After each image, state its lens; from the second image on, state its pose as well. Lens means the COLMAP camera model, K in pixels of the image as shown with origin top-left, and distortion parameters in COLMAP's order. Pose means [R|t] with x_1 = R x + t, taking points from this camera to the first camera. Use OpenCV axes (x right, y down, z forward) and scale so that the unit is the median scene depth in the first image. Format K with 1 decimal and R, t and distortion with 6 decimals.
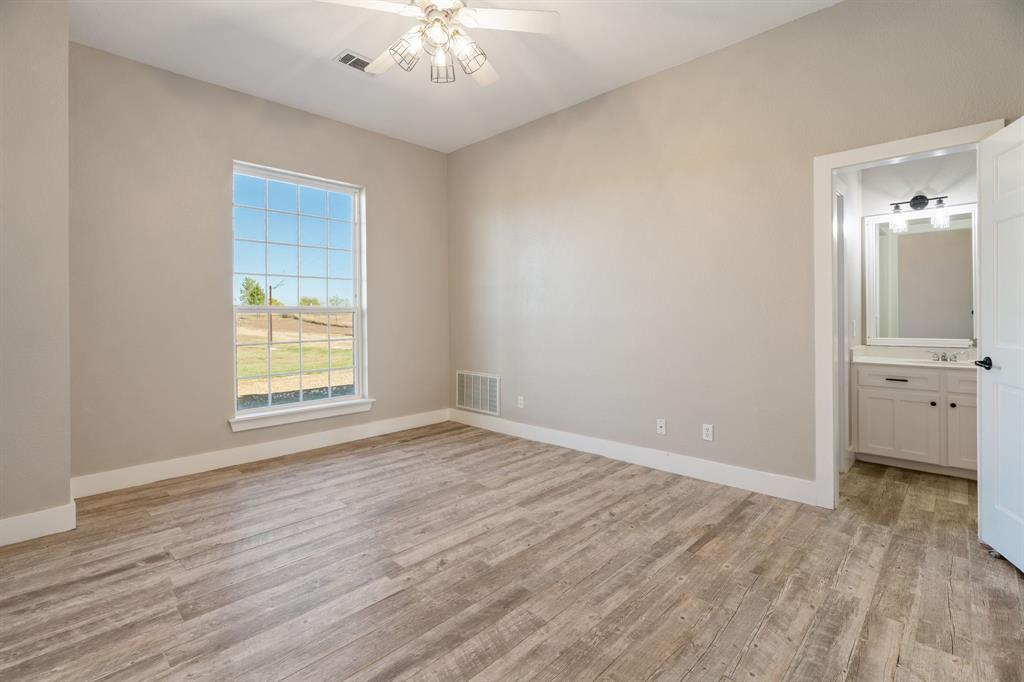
lens RADIAL K [[461.8, 0, 509.5], [0, 461.8, 317.0], [0, 0, 1]] dist [-0.004294, -0.000481]
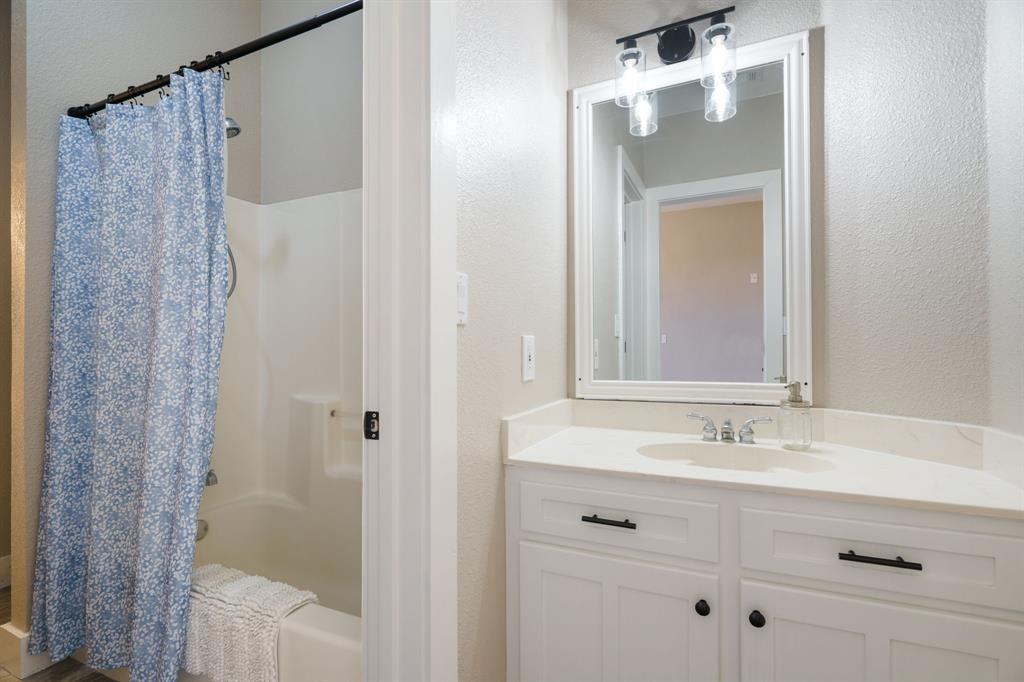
lens RADIAL K [[473.8, 0, 506.8], [0, 473.8, 346.8], [0, 0, 1]] dist [-0.001594, -0.000219]
pose [[0.942109, 0.004422, 0.335279, 0.633702], [-0.003509, 0.999988, -0.003331, 0.018071], [-0.335289, 0.001962, 0.942113, 0.683245]]
